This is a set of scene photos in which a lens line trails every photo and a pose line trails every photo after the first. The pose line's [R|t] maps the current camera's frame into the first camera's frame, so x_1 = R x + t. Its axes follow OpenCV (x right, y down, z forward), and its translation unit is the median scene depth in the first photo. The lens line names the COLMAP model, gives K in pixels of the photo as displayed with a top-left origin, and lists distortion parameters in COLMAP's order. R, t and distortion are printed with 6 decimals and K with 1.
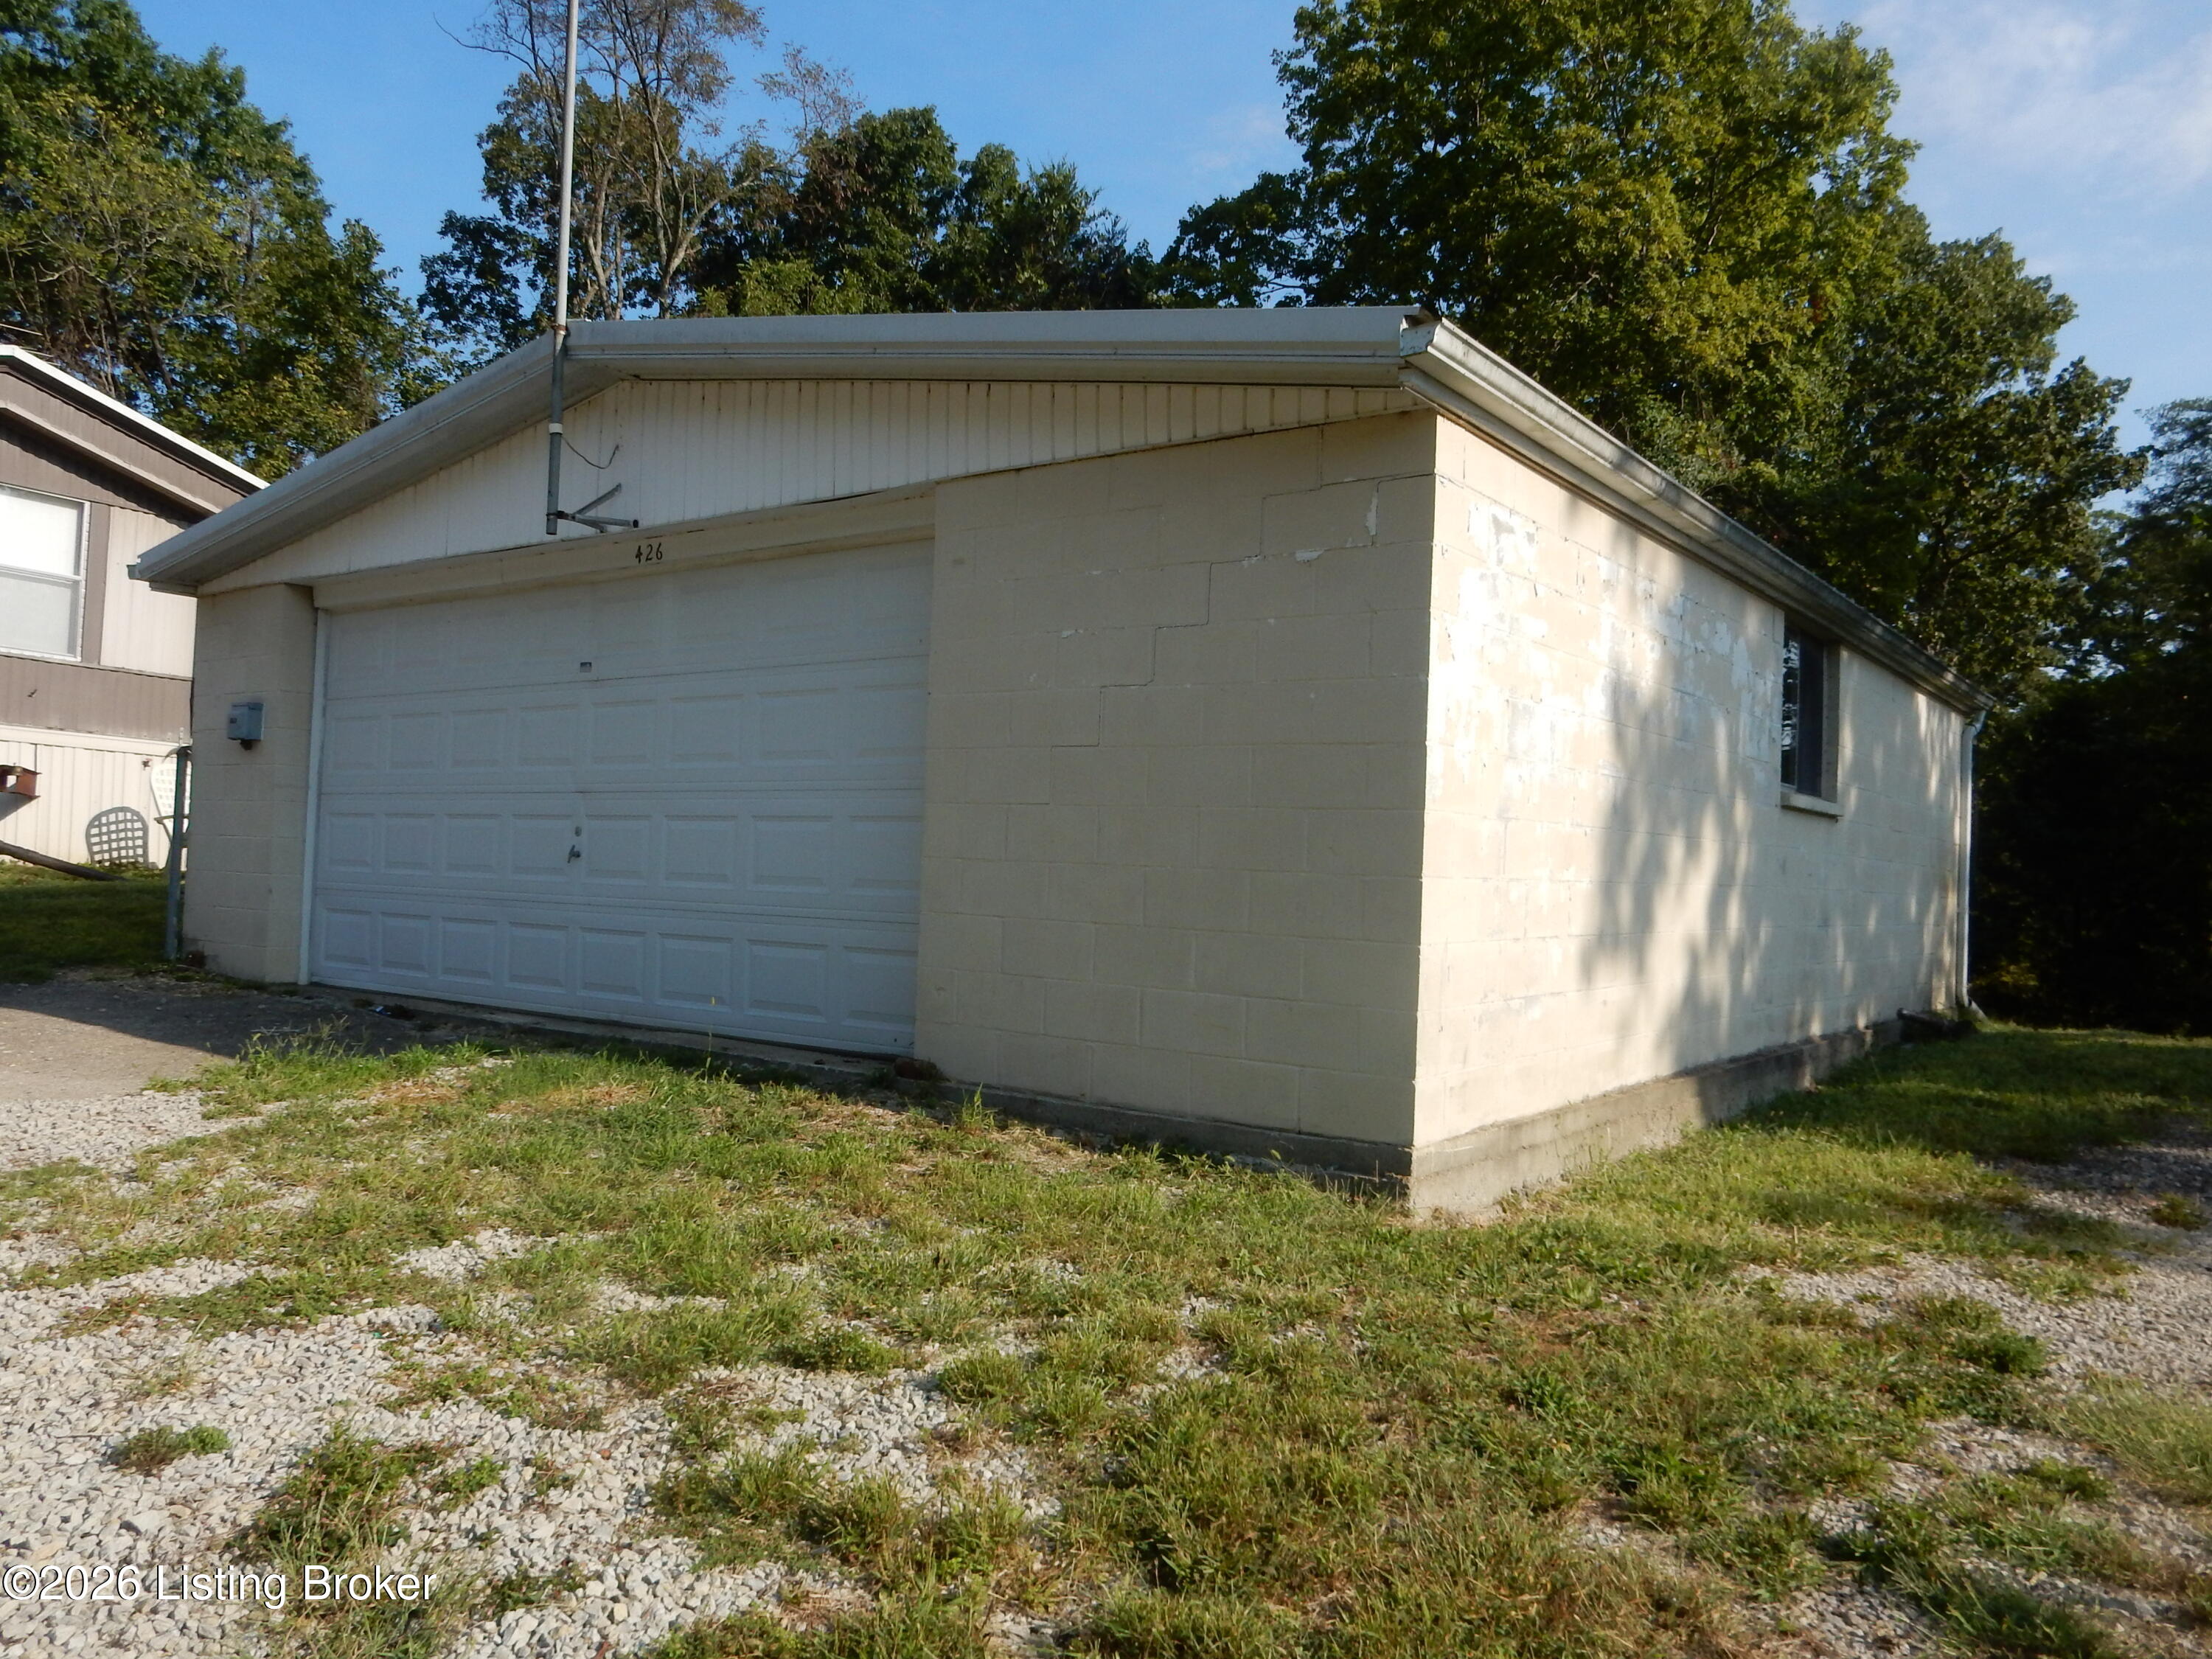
lens RADIAL K [[1627.6, 0, 1121.2], [0, 1627.6, 833.9], [0, 0, 1]] dist [-0.004432, 0.004043]
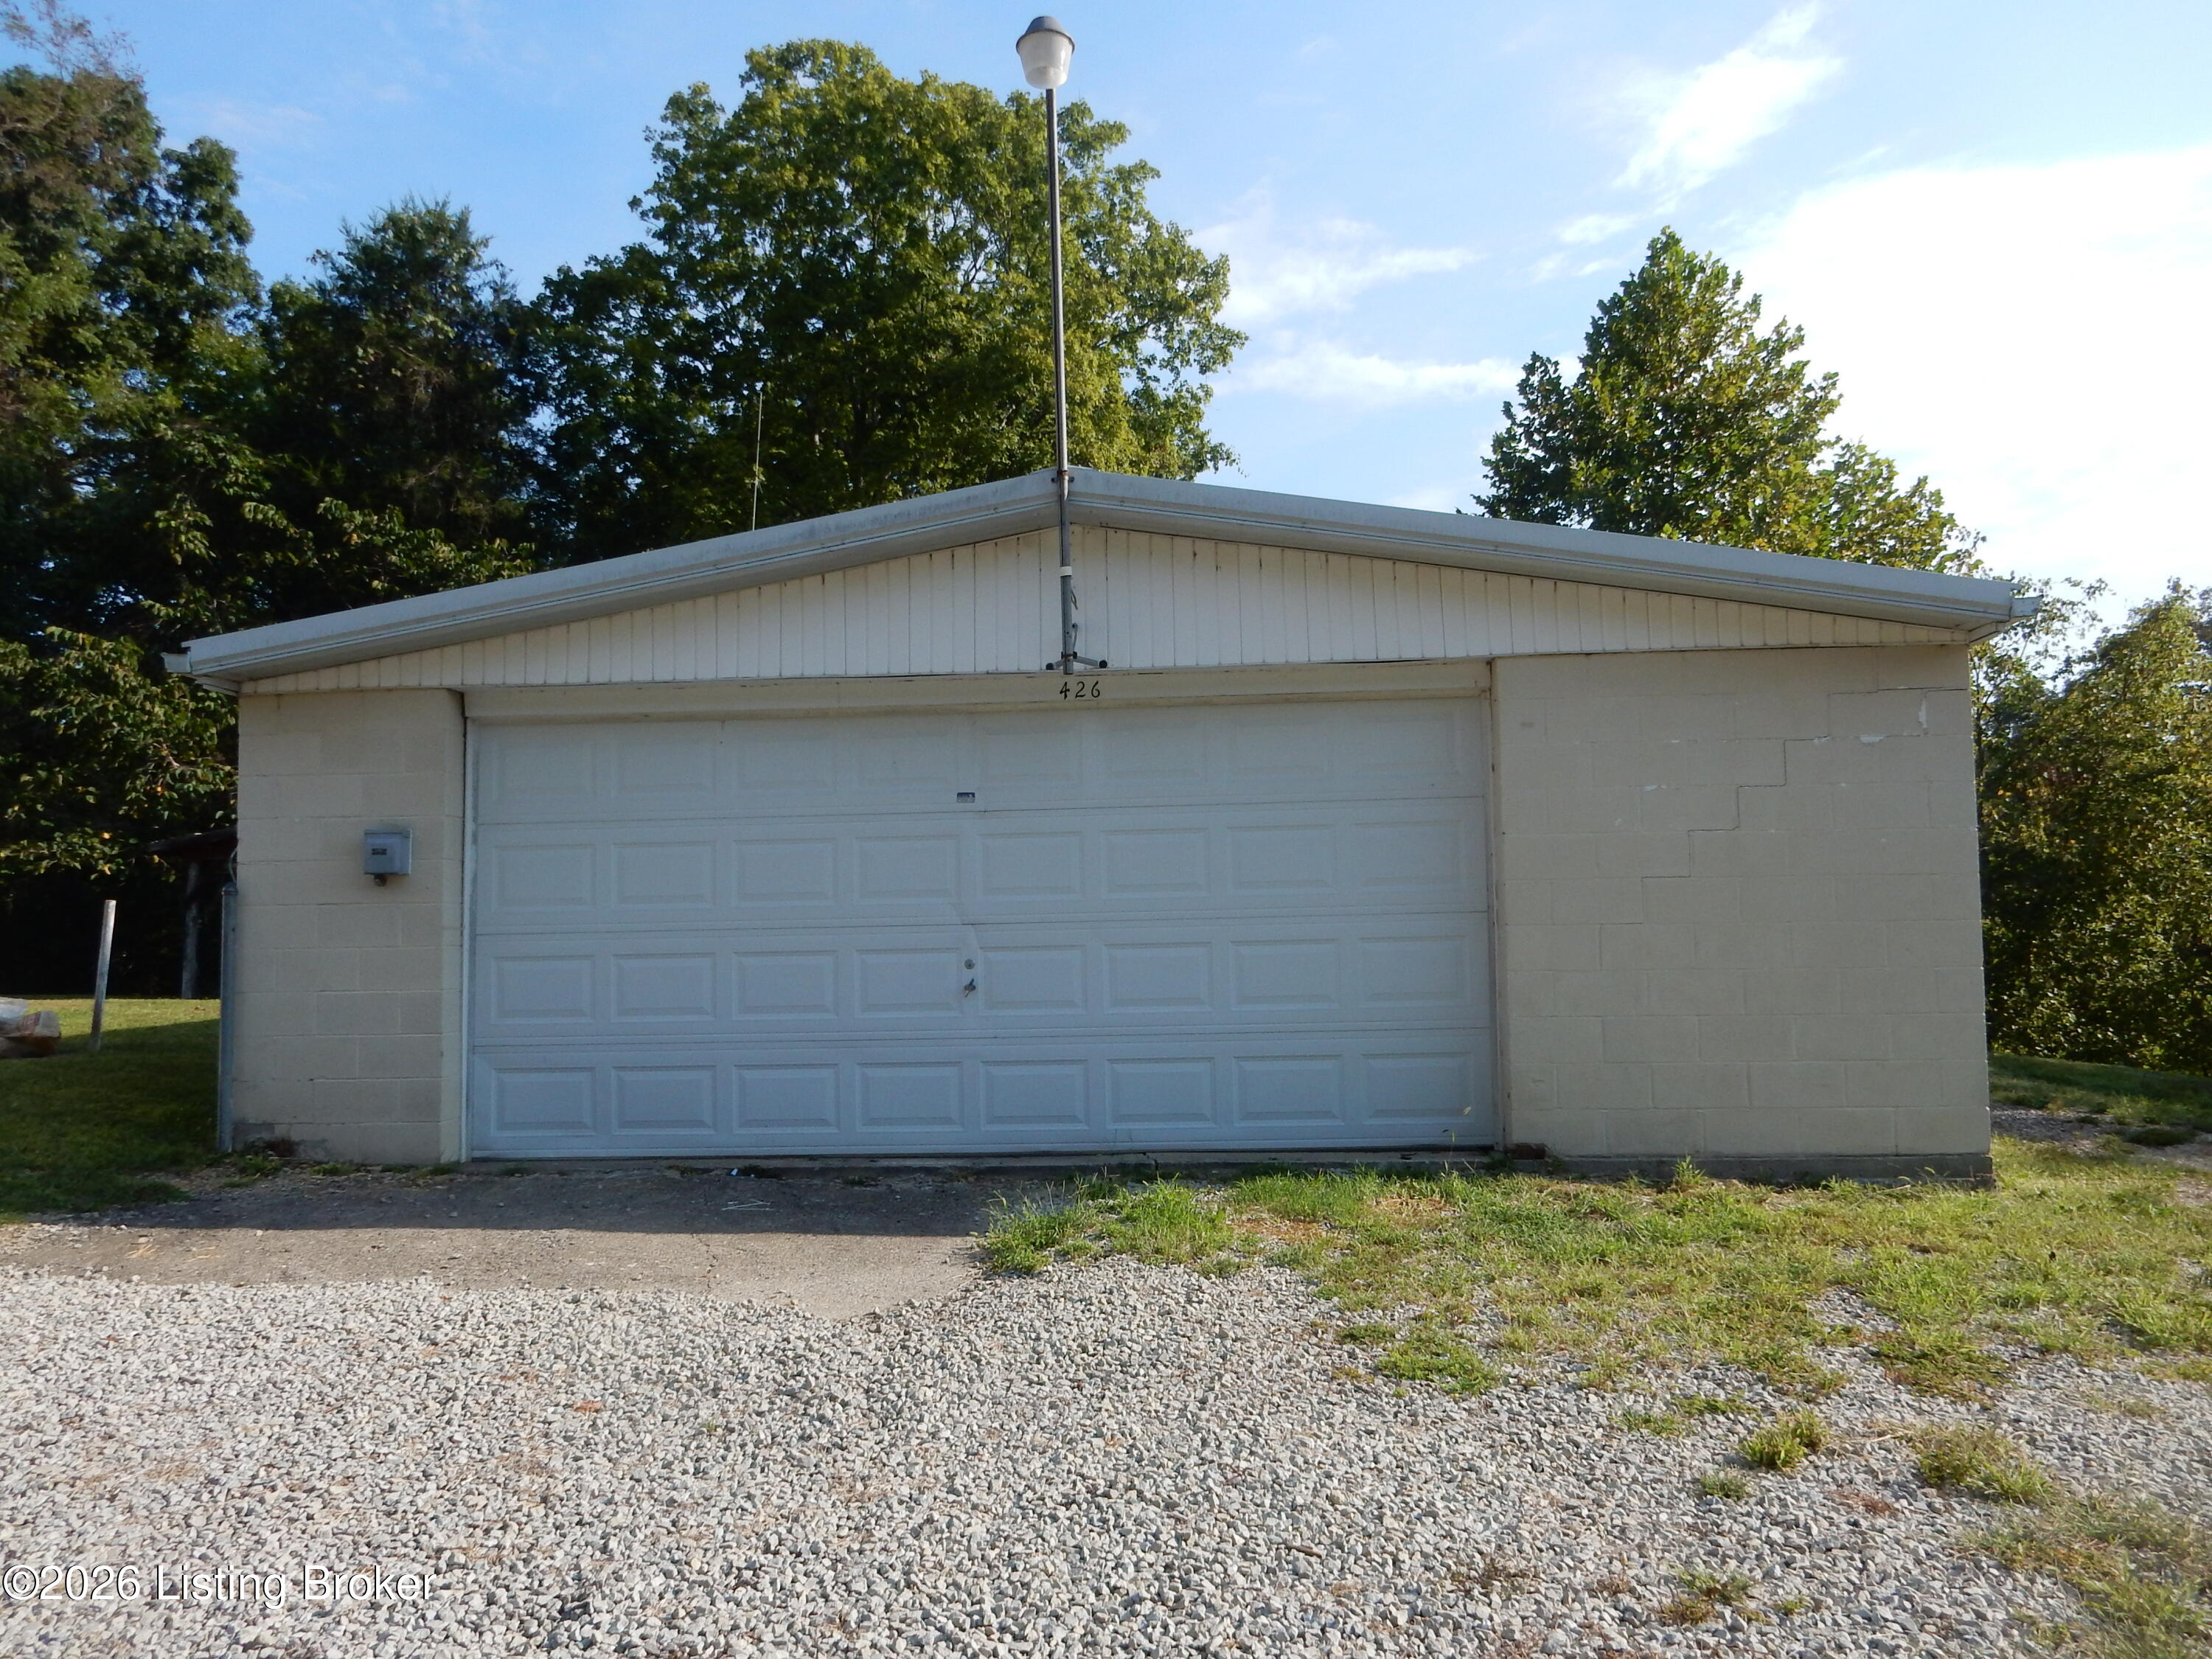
lens RADIAL K [[1627.6, 0, 1104.5], [0, 1627.6, 832.2], [0, 0, 1]] dist [-0.004432, 0.004043]
pose [[0.843398, -0.014273, 0.537100, -0.671634], [0.035379, 0.998953, -0.029008, -0.042125], [-0.536124, 0.043467, 0.843019, 0.102685]]
